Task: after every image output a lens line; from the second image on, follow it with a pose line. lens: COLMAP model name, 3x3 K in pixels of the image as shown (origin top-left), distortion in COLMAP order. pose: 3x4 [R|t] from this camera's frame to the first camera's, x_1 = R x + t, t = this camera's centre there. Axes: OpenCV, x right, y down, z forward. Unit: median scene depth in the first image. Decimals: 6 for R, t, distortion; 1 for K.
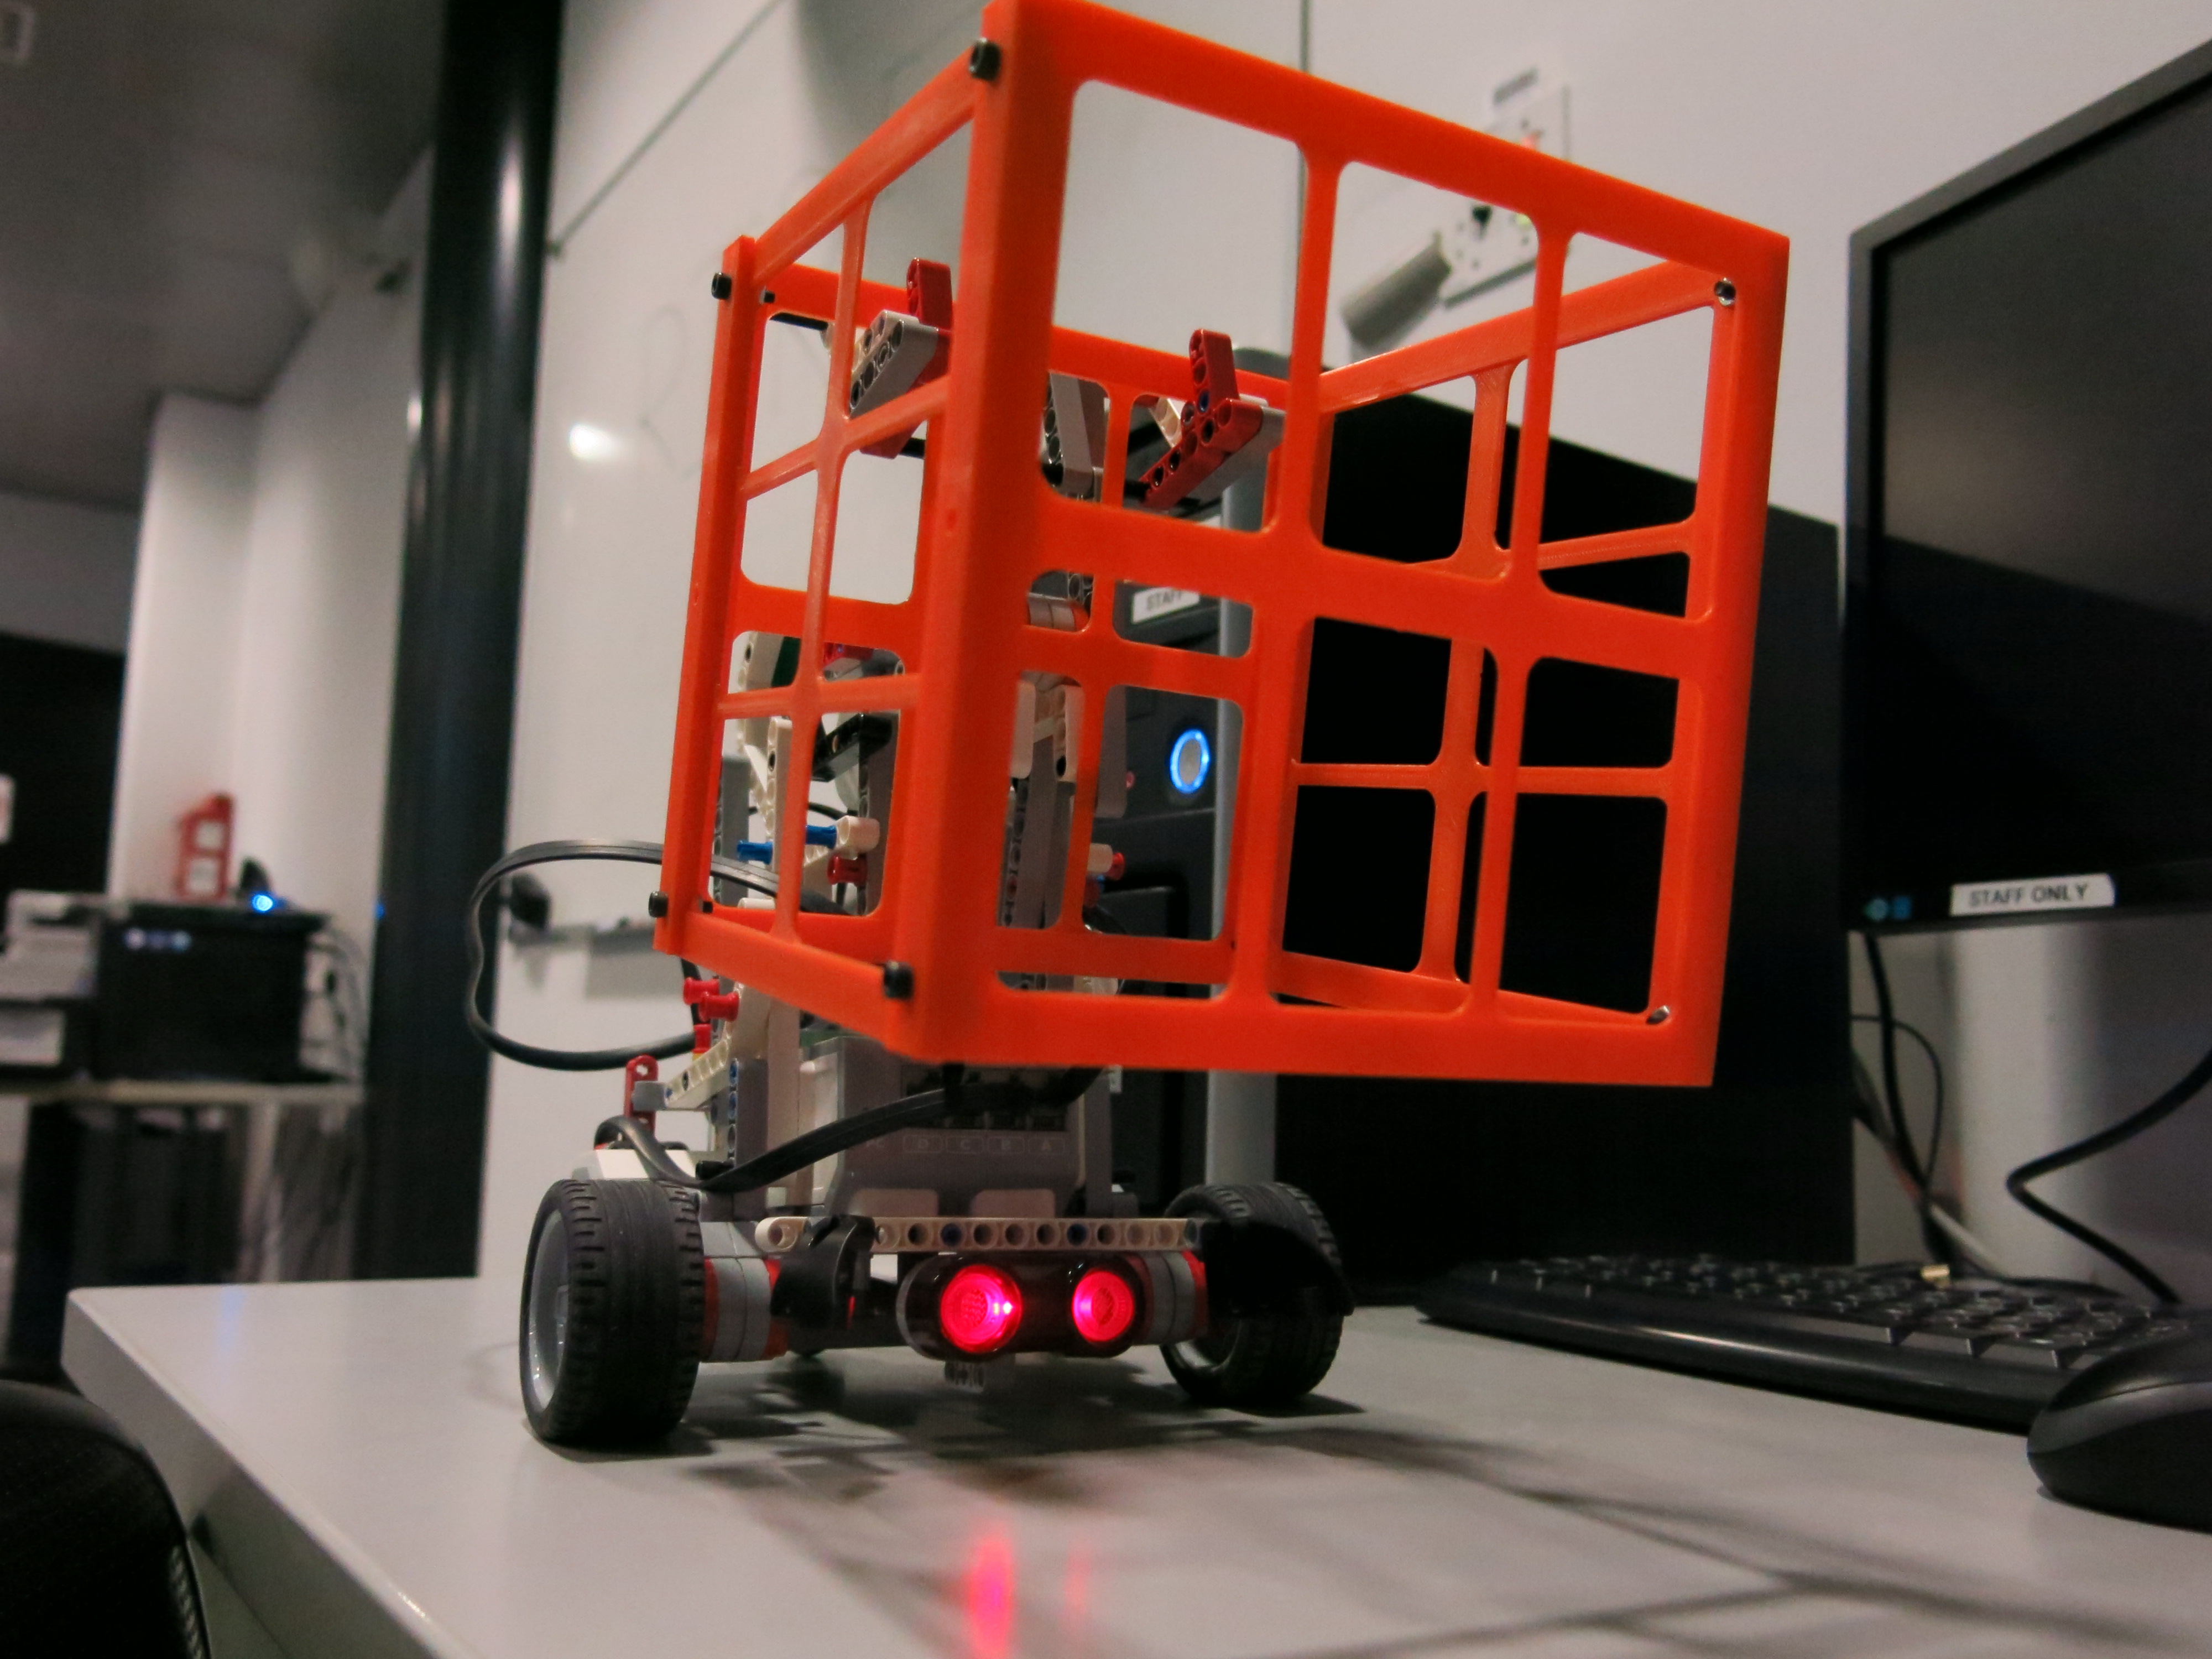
lens RADIAL K [[1832.8, 0, 1104.0], [0, 1832.8, 855.8], [0, 0, 1]] dist [-0.026778, 0.011162]
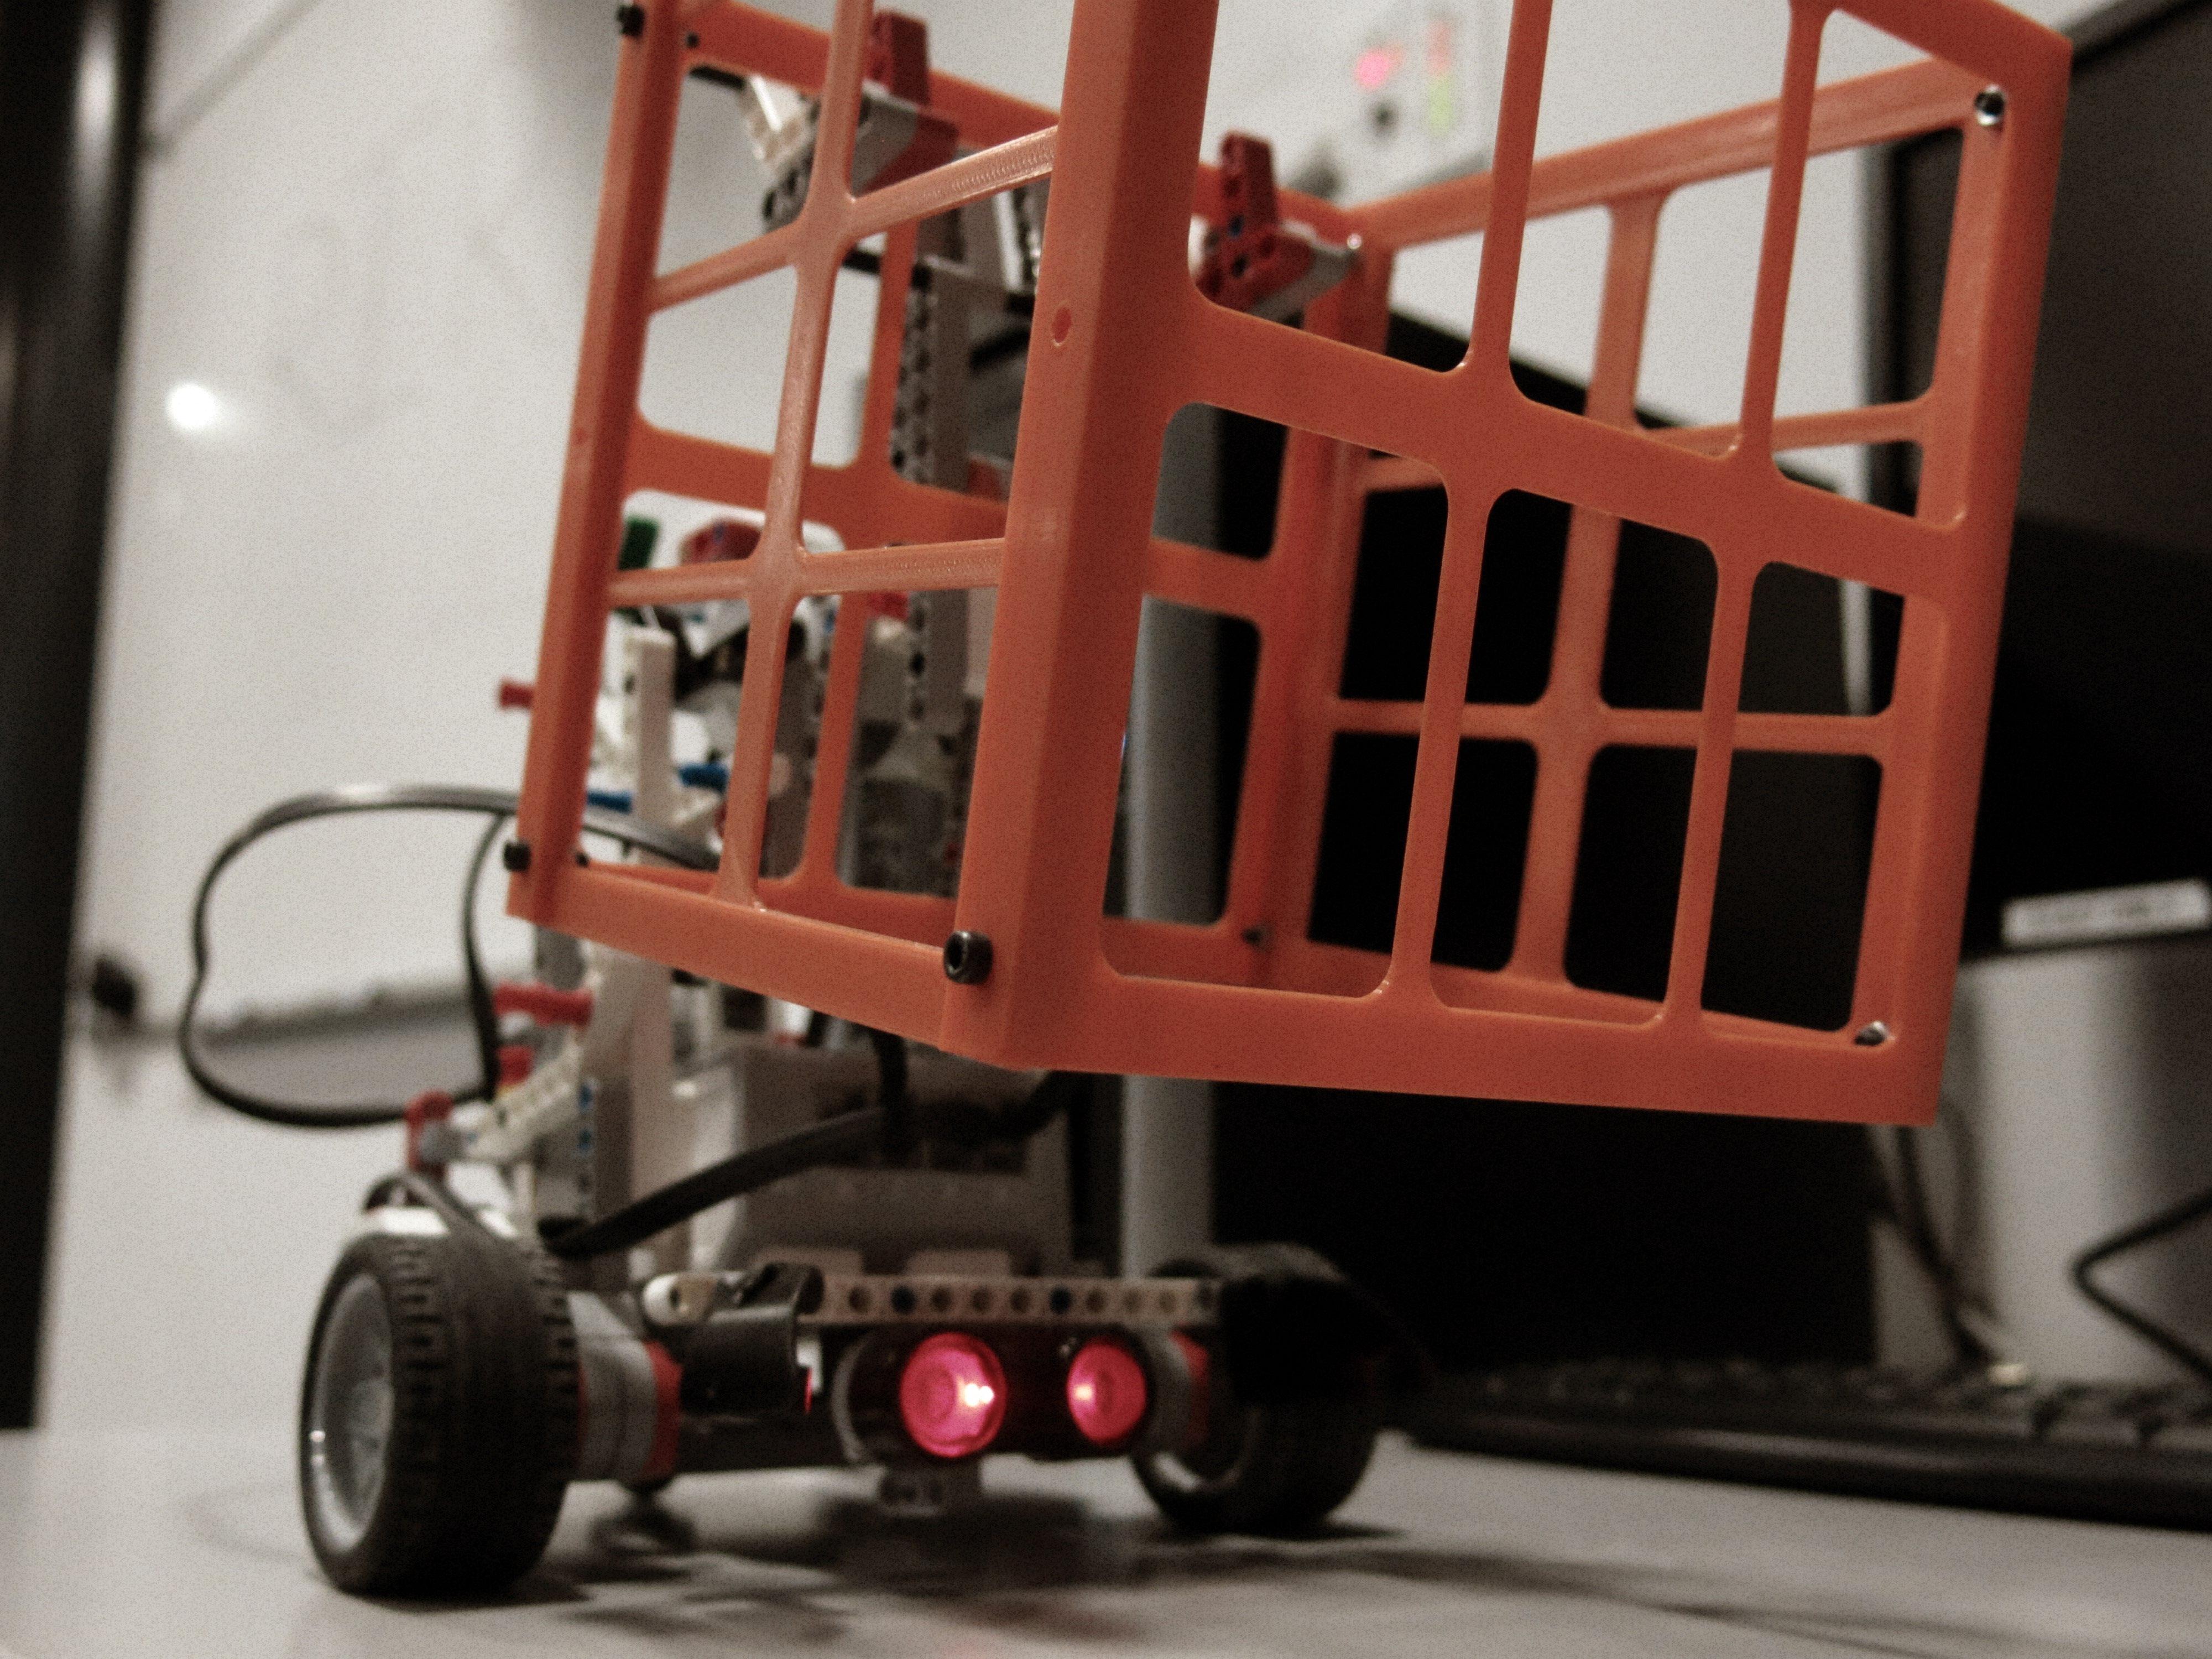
lens RADIAL K [[2269.6, 0, 1106.8], [0, 2269.6, 870.6], [0, 0, 1]] dist [-0.022696, -0.010455]
pose [[0.992550, 0.003139, 0.121794, -0.109035], [0.001142, 0.999384, -0.035067, 0.061730], [-0.121829, 0.034945, 0.991936, 0.063860]]
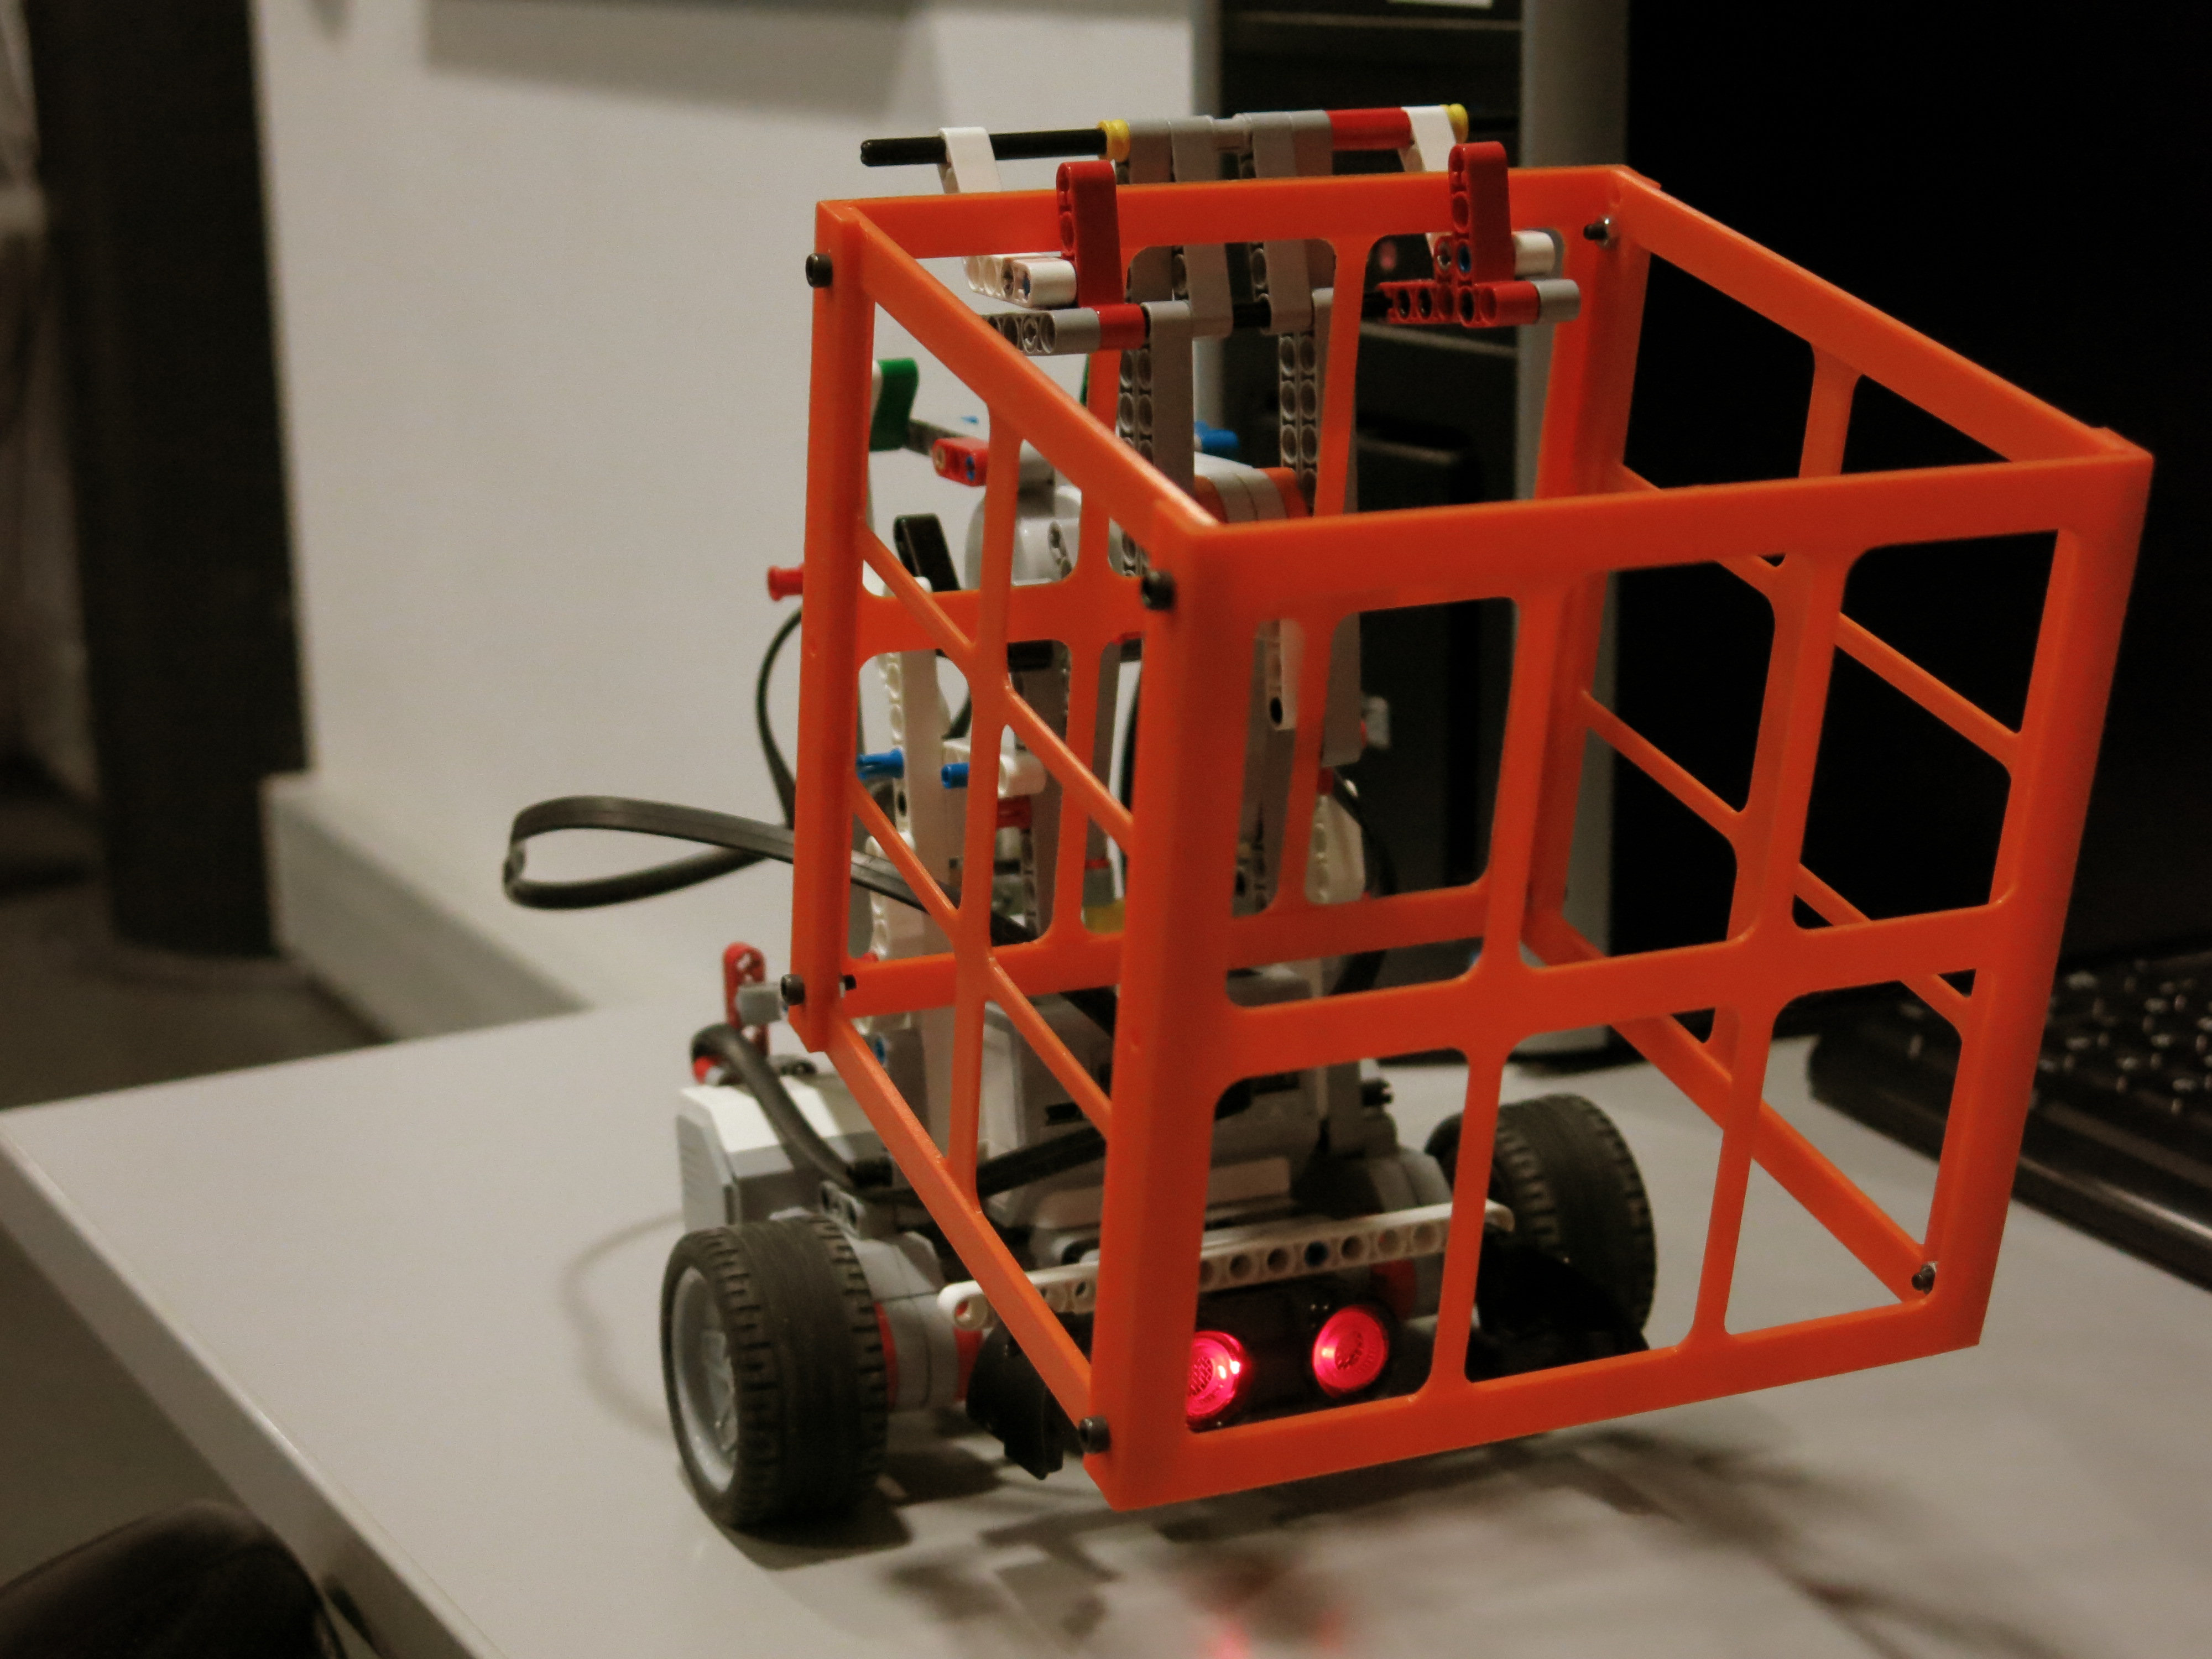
lens RADIAL K [[3669.9, 0, 1108.5], [0, 3669.9, 920.8], [0, 0, 1]] dist [-0.211379, 1.341605]
pose [[0.996199, -0.024172, -0.083688, 0.033348], [0.054065, 0.924862, 0.376439, -0.552468], [0.068301, -0.379533, 0.922654, -0.464803]]
